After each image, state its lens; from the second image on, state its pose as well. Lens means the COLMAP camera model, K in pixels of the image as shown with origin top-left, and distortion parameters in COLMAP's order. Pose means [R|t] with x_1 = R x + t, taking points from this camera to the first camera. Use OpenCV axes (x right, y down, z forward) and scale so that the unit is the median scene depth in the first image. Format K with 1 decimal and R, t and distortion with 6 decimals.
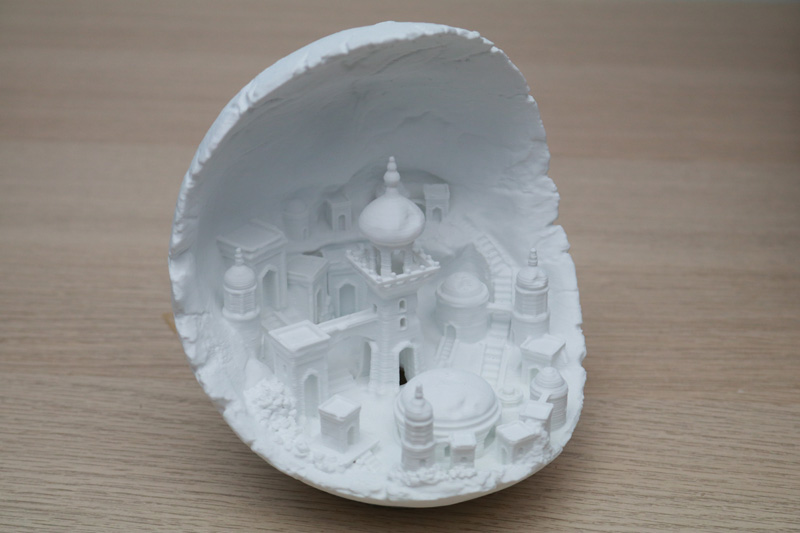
lens RADIAL K [[1925.8, 0, 402.1], [0, 1925.8, 267.3], [0, 0, 1]] dist [-0.008204, 0.000000]
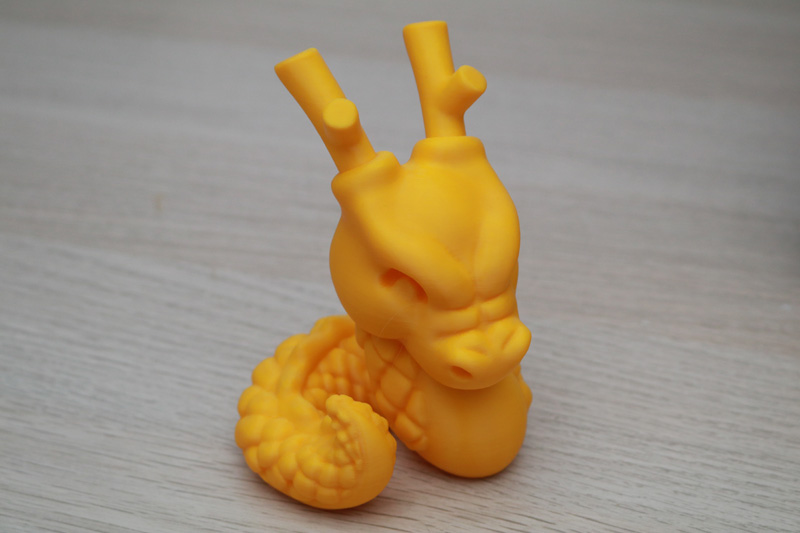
lens RADIAL K [[1640.5, 0, 400.1], [0, 1640.5, 266.7], [0, 0, 1]] dist [-0.025622, 0.000000]
pose [[0.971267, 0.104166, -0.213985, 0.232613], [-0.091347, 0.993428, 0.068969, -0.013218], [0.219763, -0.047441, 0.974399, 0.124323]]
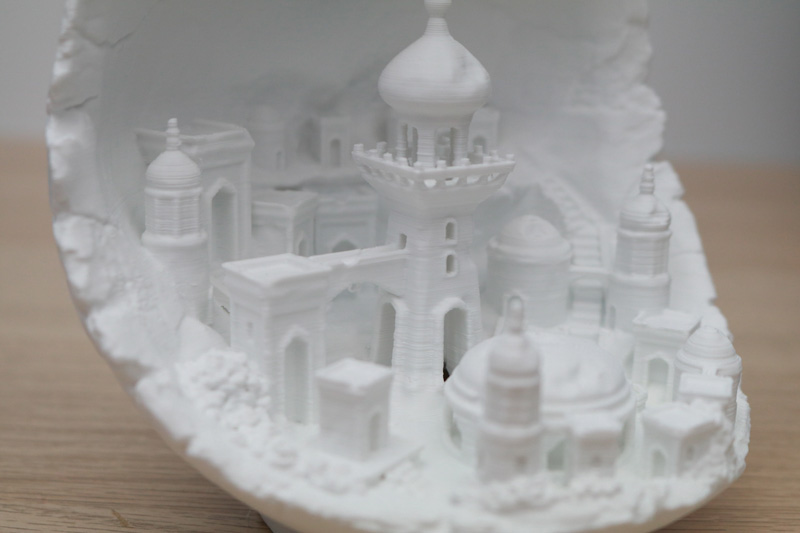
lens RADIAL K [[1371.7, 0, 397.0], [0, 1371.7, 264.8], [0, 0, 1]] dist [-0.040187, 0.000000]
pose [[0.997319, 0.005108, 0.072995, -0.048373], [0.011008, 0.975737, -0.218670, 0.125603], [-0.072341, 0.218888, 0.973065, 0.614684]]
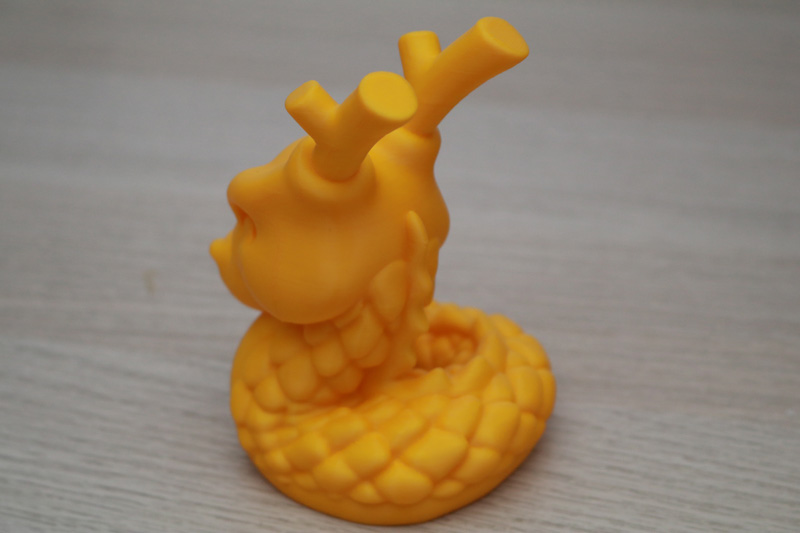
lens RADIAL K [[1880.2, 0, 399.0], [0, 1880.2, 265.9], [0, 0, 1]] dist [0.022839, 0.000000]
pose [[0.985808, 0.062275, -0.155897, 0.132774], [-0.057241, 0.997690, 0.036579, -0.017640], [0.157815, -0.027136, 0.987096, 0.184784]]
